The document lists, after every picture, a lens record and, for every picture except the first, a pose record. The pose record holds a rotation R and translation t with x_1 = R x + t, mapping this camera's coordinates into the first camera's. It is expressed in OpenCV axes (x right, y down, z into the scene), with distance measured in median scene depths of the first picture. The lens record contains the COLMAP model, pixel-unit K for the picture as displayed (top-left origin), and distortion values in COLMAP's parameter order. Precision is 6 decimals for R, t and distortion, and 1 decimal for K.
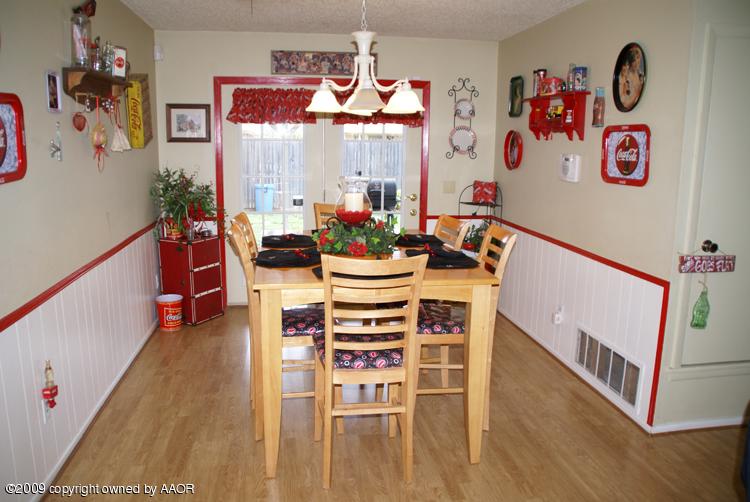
lens RADIAL K [[594.5, 0, 371.3], [0, 594.5, 264.9], [0, 0, 1]] dist [-0.172735, 0.115421]
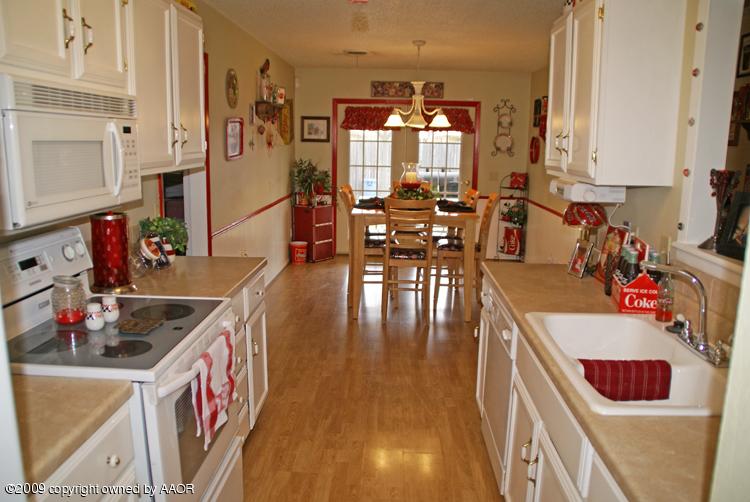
lens RADIAL K [[594.5, 0, 371.3], [0, 594.5, 264.9], [0, 0, 1]] dist [-0.172735, 0.115421]
pose [[0.983048, 0.041778, -0.178527, 0.114792], [-0.042380, 0.999101, 0.000441, 0.100369], [0.178385, 0.007132, 0.983935, -0.473768]]
